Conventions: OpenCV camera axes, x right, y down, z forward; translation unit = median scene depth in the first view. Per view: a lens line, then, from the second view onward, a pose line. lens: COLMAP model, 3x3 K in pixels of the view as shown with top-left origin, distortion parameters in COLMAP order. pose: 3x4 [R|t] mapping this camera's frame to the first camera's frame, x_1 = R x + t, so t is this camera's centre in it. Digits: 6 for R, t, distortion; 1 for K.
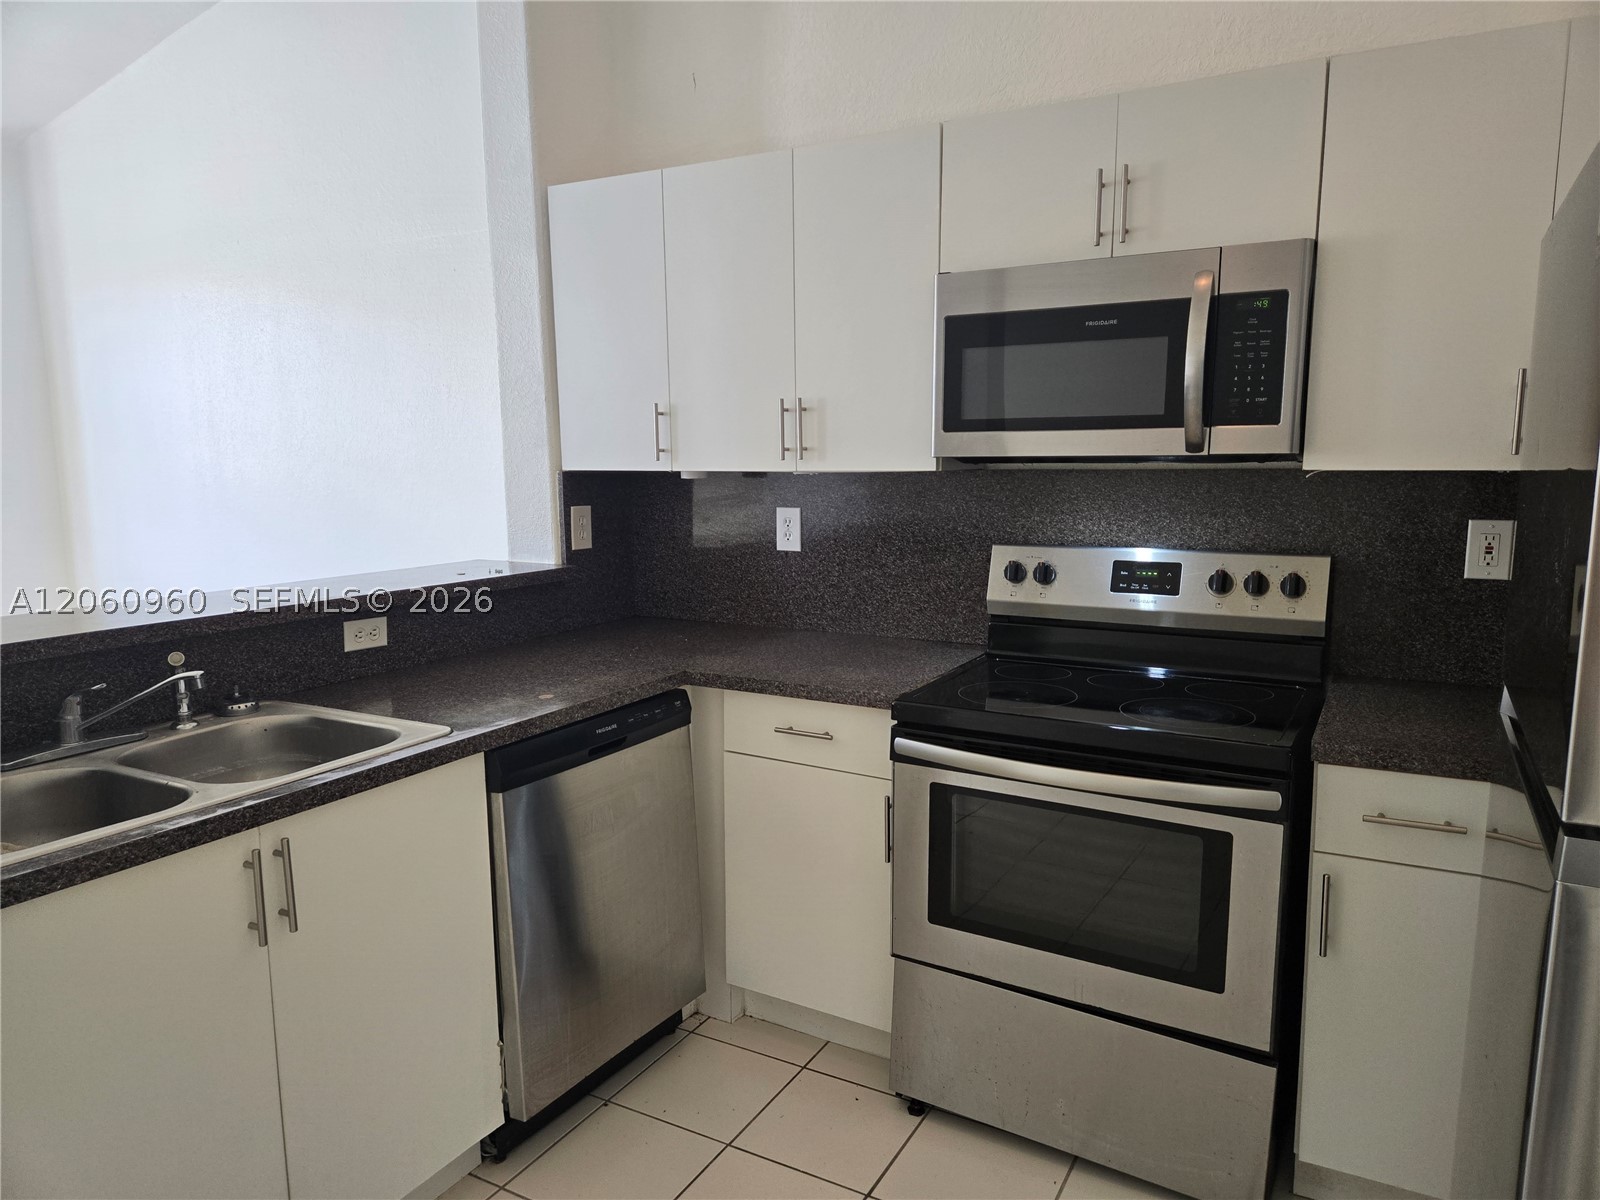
lens RADIAL K [[1078.1, 0, 802.3], [0, 1078.1, 613.5], [0, 0, 1]] dist [0.062236, -0.056586]
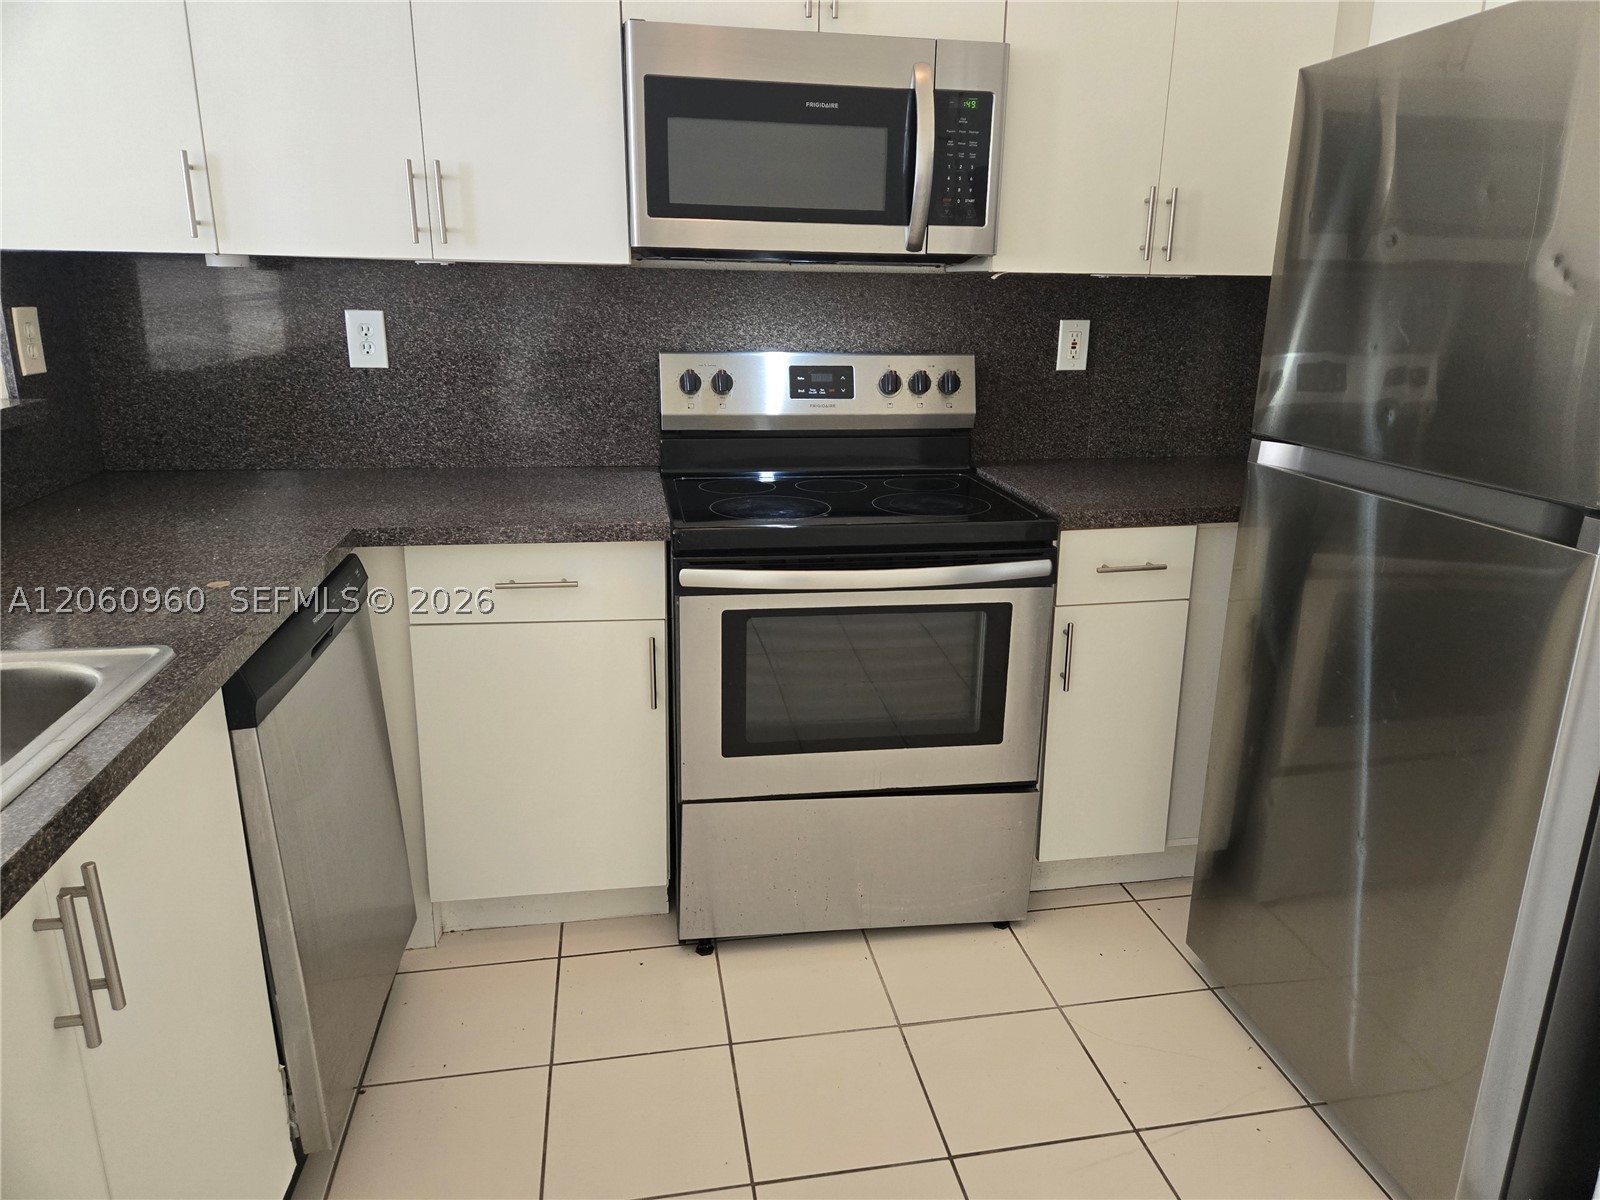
lens RADIAL K [[1078.1, 0, 824.6], [0, 1078.1, 601.2], [0, 0, 1]] dist [0.062236, -0.056586]
pose [[0.762076, -0.162681, 0.626717, -0.359874], [0.072409, 0.983263, 0.167185, -0.000244], [-0.643426, -0.082028, 0.761101, 0.220386]]
